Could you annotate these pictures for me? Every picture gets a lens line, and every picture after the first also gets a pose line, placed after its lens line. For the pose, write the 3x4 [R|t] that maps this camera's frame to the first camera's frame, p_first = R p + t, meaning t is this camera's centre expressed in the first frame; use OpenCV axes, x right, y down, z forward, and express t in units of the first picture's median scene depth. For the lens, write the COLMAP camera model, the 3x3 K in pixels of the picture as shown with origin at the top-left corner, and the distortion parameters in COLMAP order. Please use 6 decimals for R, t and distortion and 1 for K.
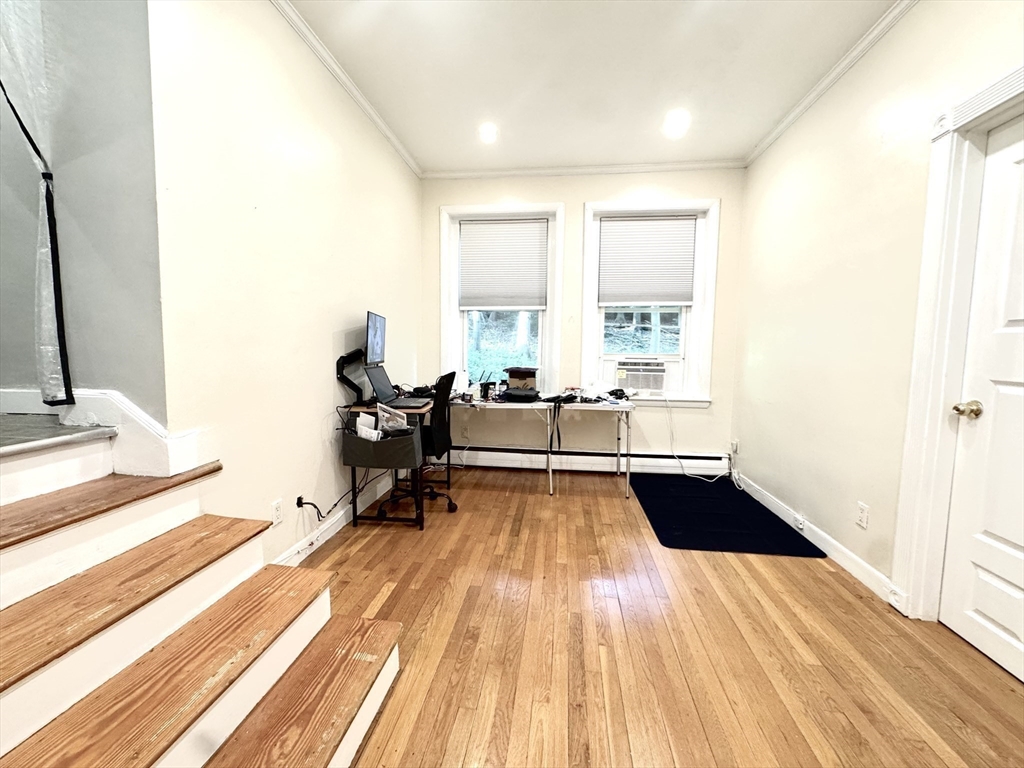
lens RADIAL K [[409.1, 0, 510.4], [0, 409.1, 382.5], [0, 0, 1]] dist [-0.002577, 0.000460]
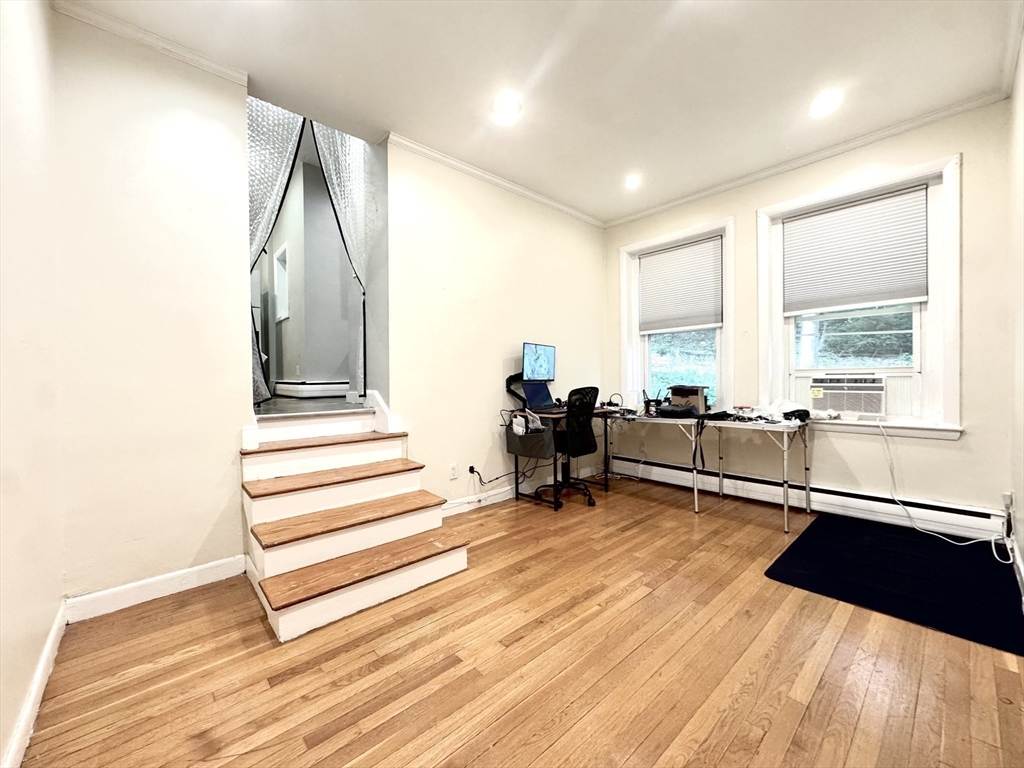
lens RADIAL K [[409.1, 0, 511.1], [0, 409.1, 382.9], [0, 0, 1]] dist [-0.002577, 0.000460]
pose [[0.758146, -0.013425, -0.651946, 0.459943], [-0.035010, 0.997508, -0.061255, 0.043265], [0.651144, 0.069265, 0.755787, -0.063877]]
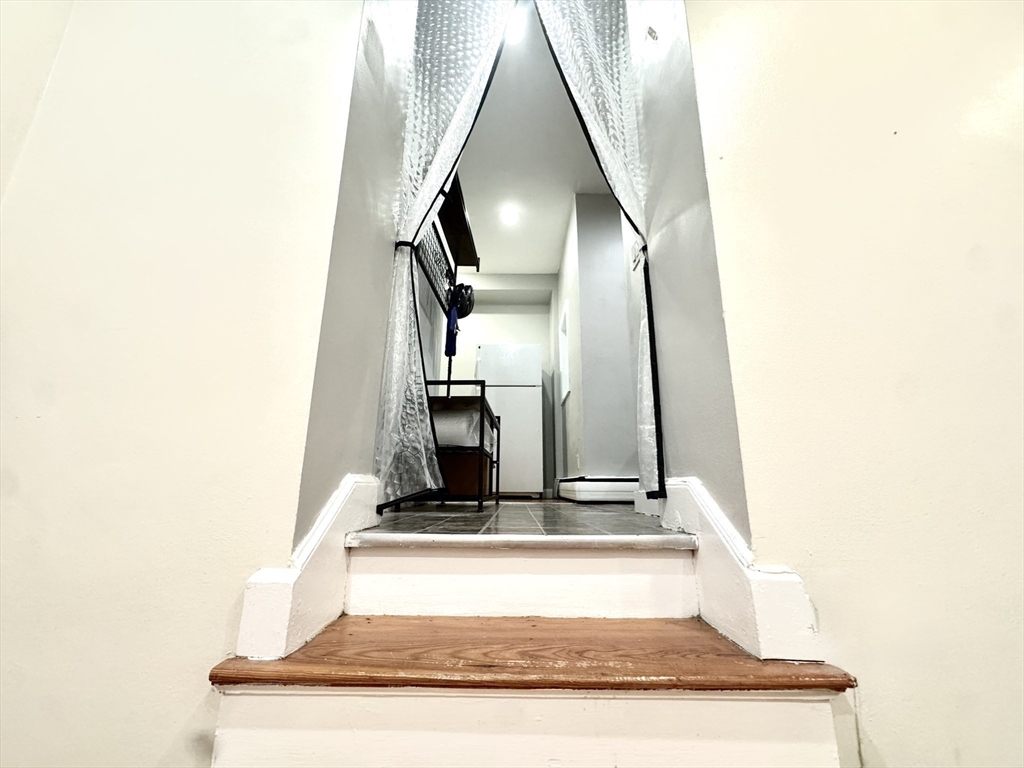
lens RADIAL K [[409.1, 0, 510.9], [0, 409.1, 382.3], [0, 0, 1]] dist [-0.002577, 0.000460]
pose [[0.120046, -0.262038, -0.957562, -0.171484], [-0.089709, 0.957728, -0.273329, 0.040881], [0.988707, 0.118714, 0.091465, 0.321850]]
